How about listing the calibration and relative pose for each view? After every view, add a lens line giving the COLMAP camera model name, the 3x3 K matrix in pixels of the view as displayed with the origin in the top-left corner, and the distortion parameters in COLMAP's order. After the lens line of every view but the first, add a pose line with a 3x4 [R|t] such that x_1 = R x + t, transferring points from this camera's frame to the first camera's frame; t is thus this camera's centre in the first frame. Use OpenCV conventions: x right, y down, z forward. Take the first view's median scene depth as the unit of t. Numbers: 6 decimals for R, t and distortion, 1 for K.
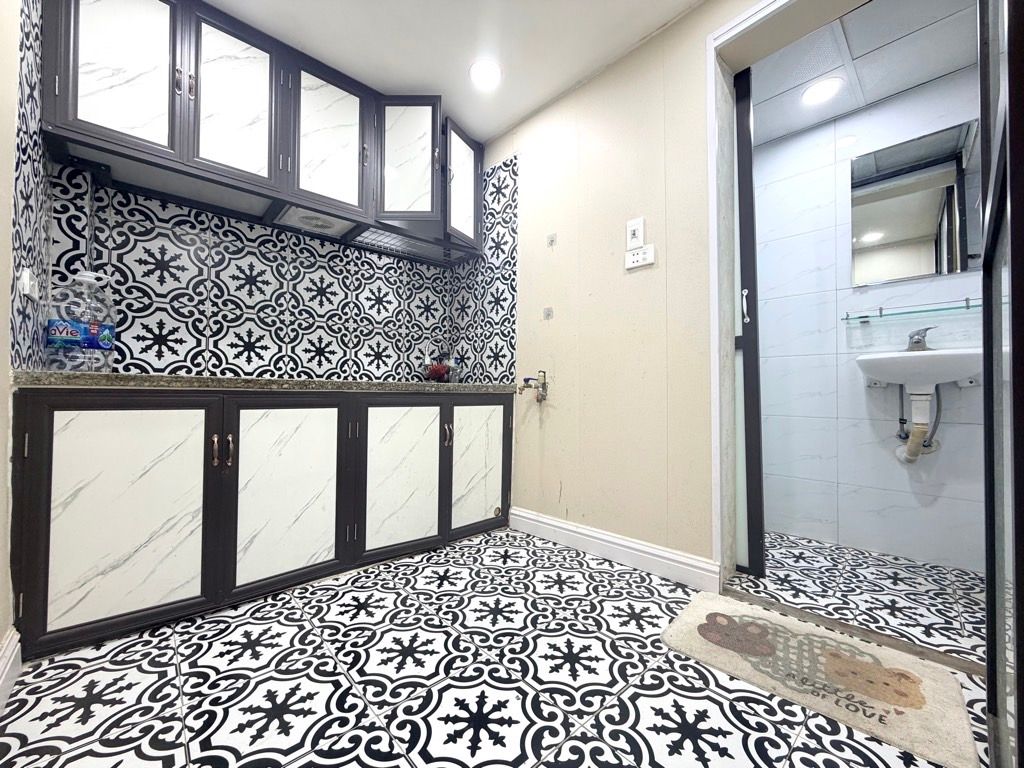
lens RADIAL K [[416.2, 0, 513.1], [0, 416.2, 385.8], [0, 0, 1]] dist [0.004260, -0.000566]
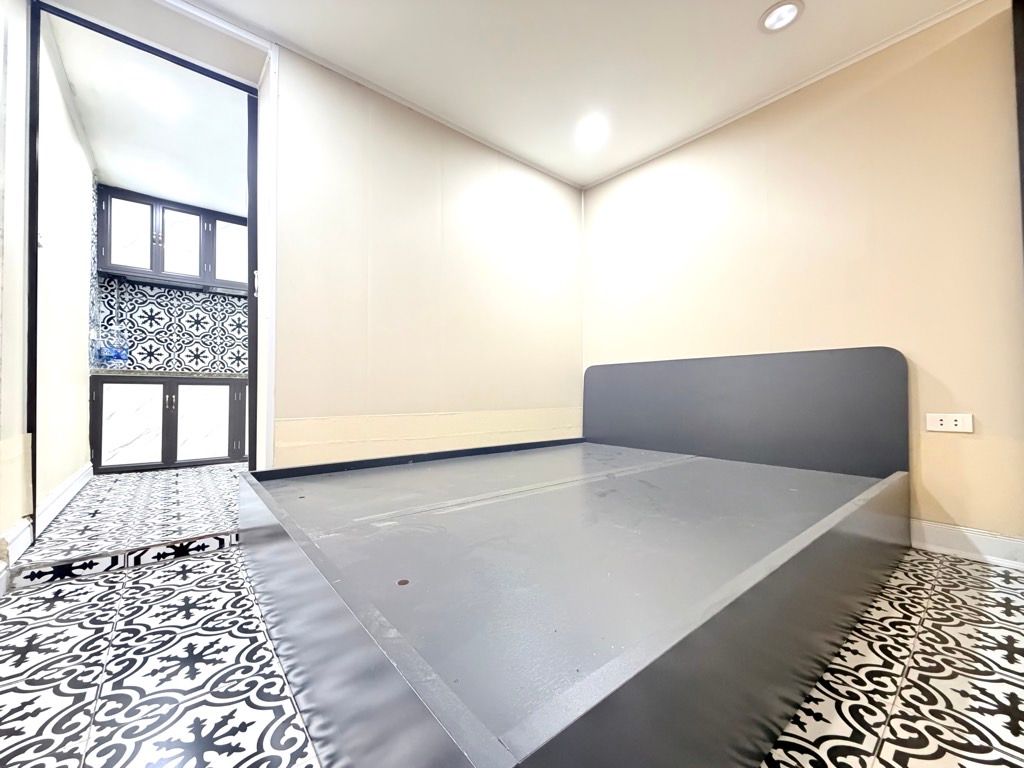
lens RADIAL K [[416.2, 0, 511.1], [0, 416.2, 387.2], [0, 0, 1]] dist [0.004260, -0.000566]
pose [[0.998755, -0.003679, -0.049755, 1.098056], [0.003964, 0.999976, 0.005619, 0.052515], [0.049733, -0.005809, 0.998746, -1.031089]]
